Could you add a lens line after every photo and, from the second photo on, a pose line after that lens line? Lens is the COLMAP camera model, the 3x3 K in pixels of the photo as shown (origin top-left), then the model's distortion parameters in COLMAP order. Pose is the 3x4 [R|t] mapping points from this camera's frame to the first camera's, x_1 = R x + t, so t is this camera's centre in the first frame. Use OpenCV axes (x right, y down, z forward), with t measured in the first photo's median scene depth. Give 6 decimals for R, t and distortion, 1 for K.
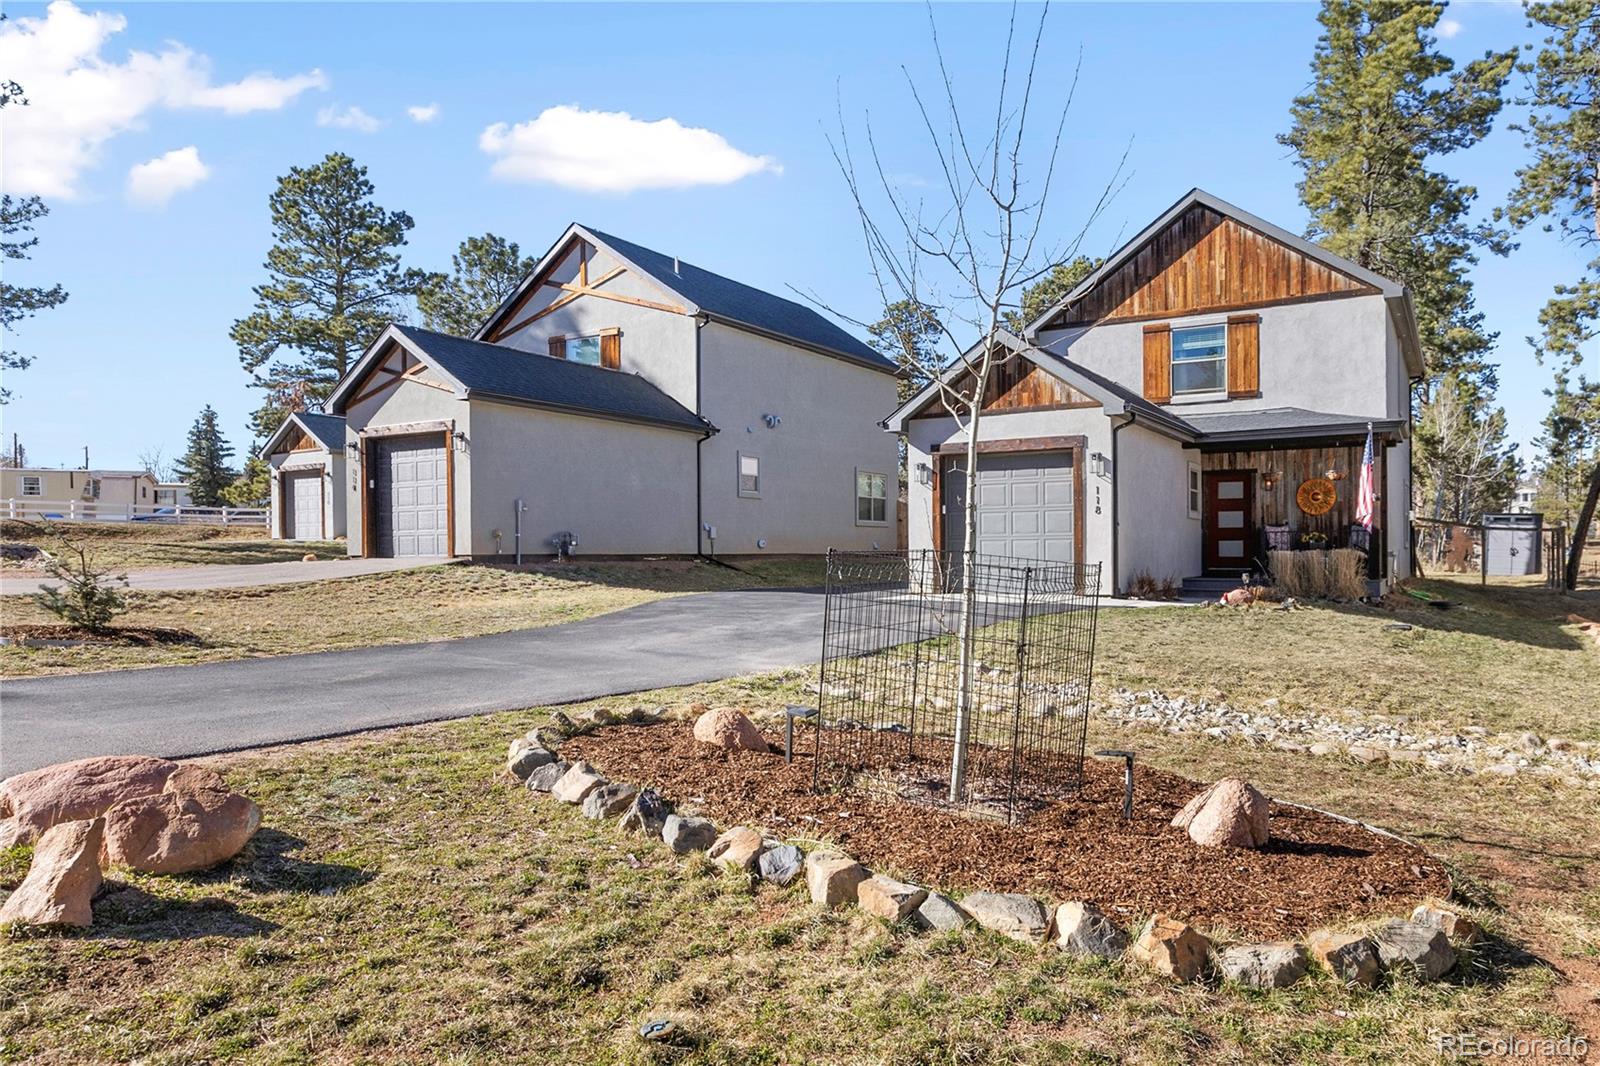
lens RADIAL K [[1058.1, 0, 802.2], [0, 1058.1, 580.1], [0, 0, 1]] dist [-0.002079, 0.001296]
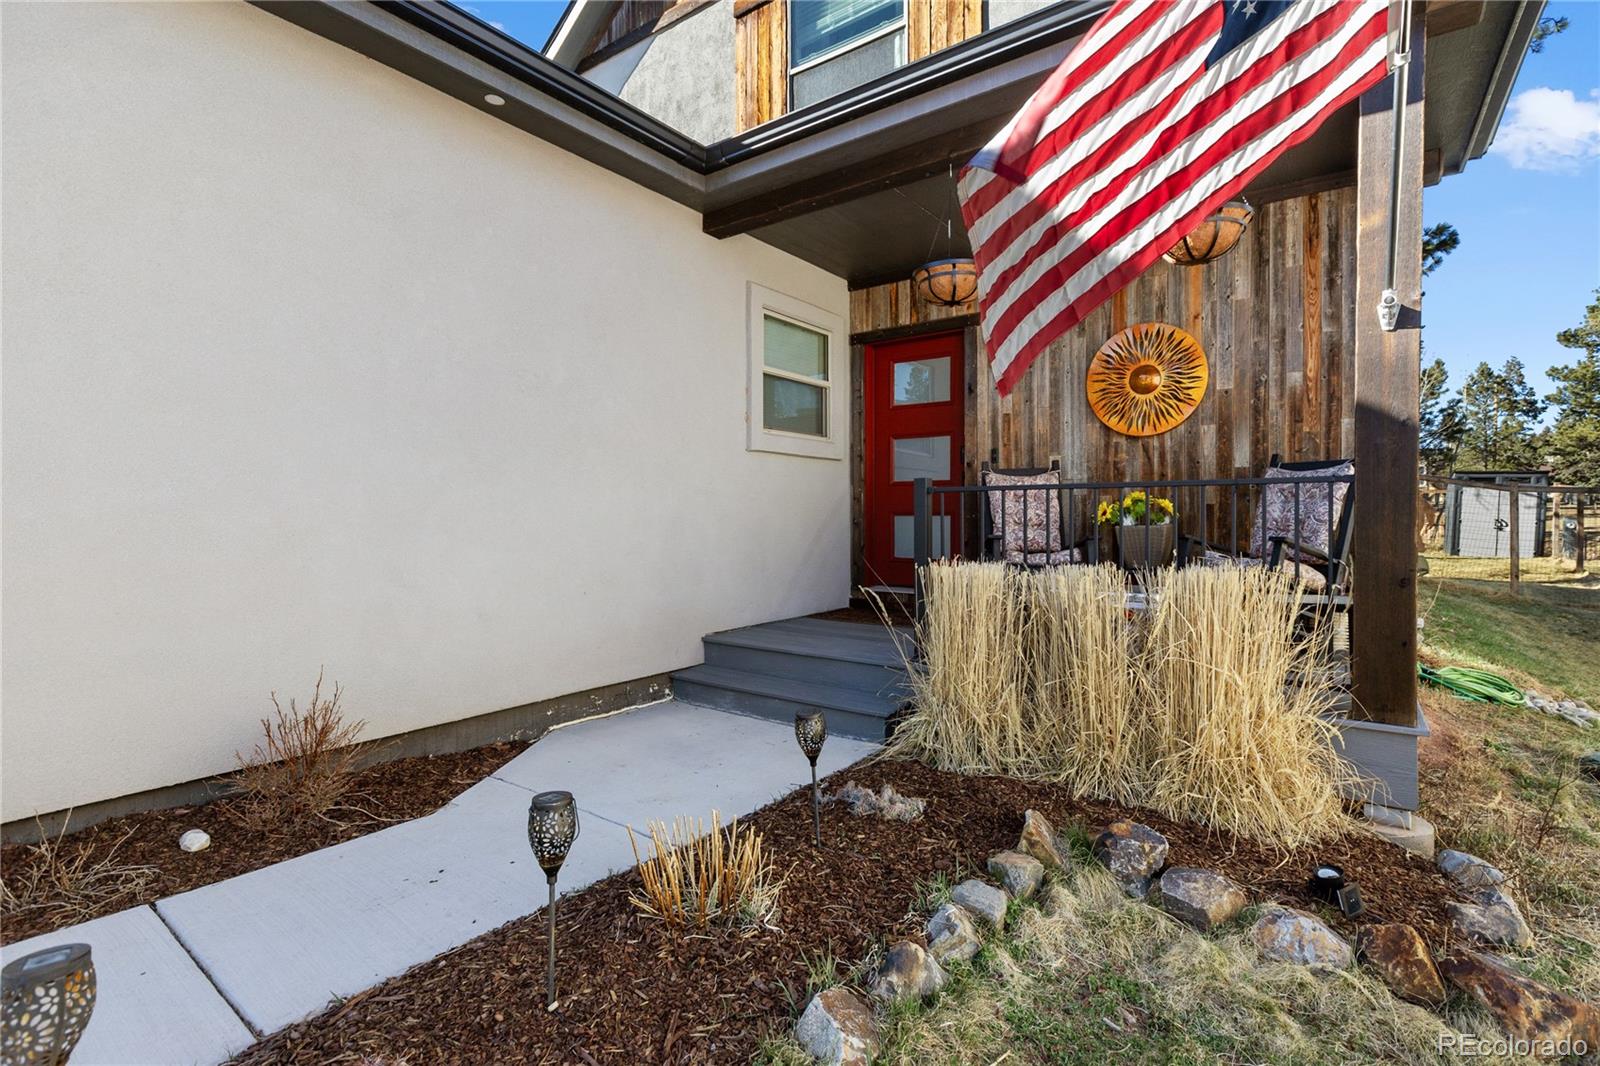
lens RADIAL K [[735.0, 0, 801.6], [0, 735.0, 521.1], [0, 0, 1]] dist [-0.000472, -0.000100]
pose [[0.996331, -0.003241, -0.085524, 0.396628], [0.001577, 0.999808, -0.019512, -0.031893], [0.085571, 0.019305, 0.996145, 0.762059]]
